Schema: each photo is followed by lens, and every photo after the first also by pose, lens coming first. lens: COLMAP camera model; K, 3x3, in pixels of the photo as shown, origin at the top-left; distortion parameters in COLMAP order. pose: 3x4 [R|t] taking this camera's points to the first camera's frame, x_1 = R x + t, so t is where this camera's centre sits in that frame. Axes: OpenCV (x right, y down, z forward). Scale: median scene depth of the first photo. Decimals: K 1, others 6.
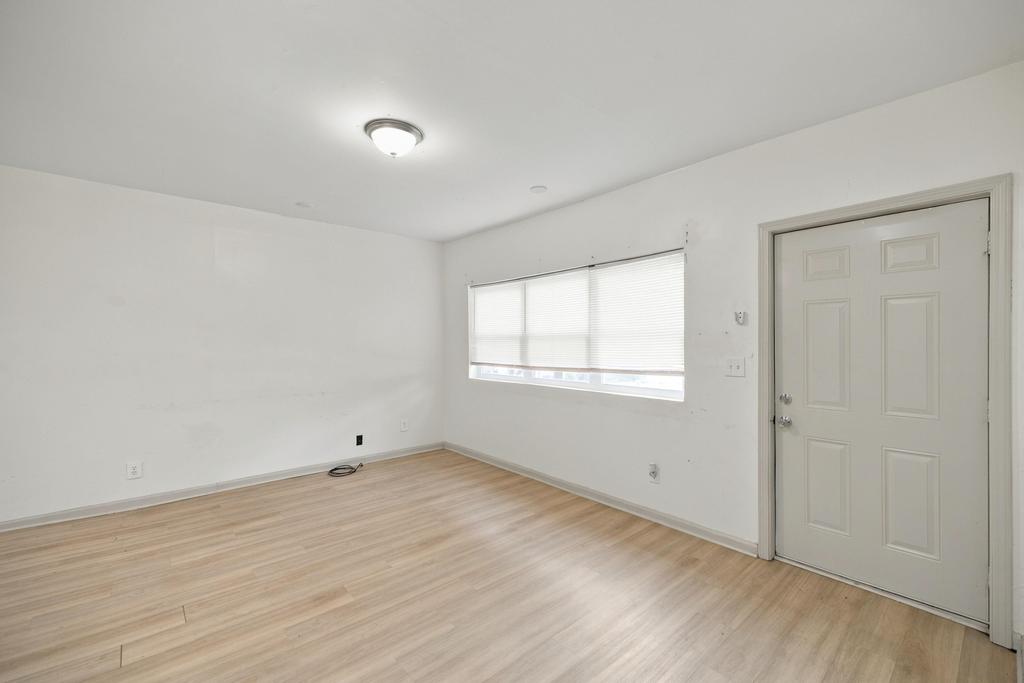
lens RADIAL K [[440.6, 0, 512.0], [0, 440.6, 342.8], [0, 0, 1]] dist [0.003375, 0.000022]
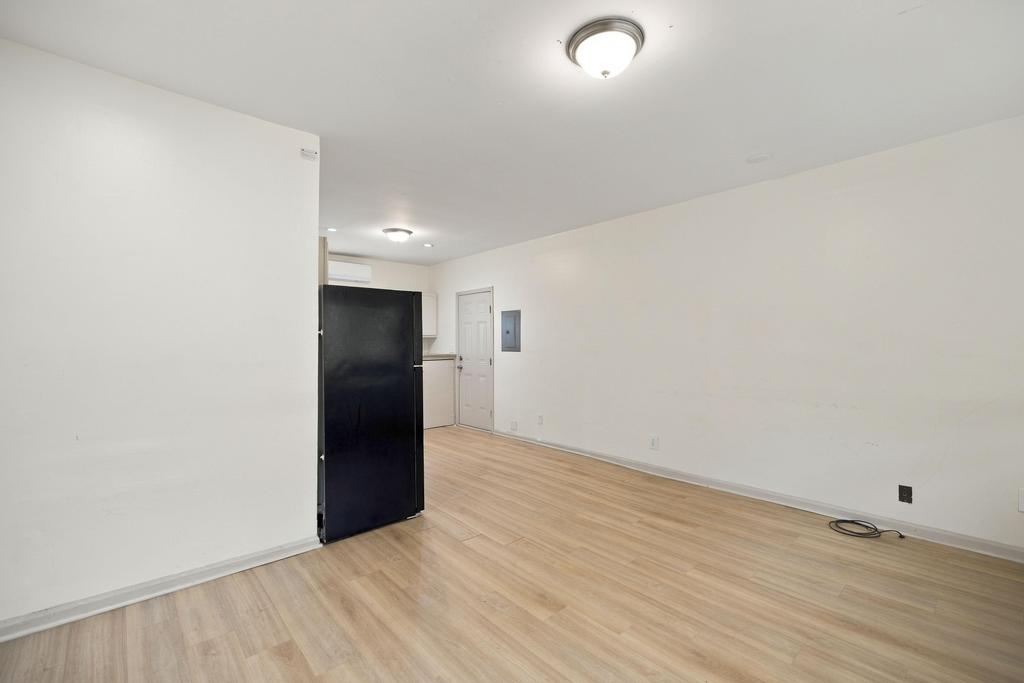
lens RADIAL K [[440.6, 0, 511.8], [0, 440.6, 339.0], [0, 0, 1]] dist [0.003375, 0.000022]
pose [[0.010966, -0.007236, -0.999914, 0.363813], [-0.003815, 0.999966, -0.007278, 0.020746], [0.999933, 0.003895, 0.010938, 0.644241]]
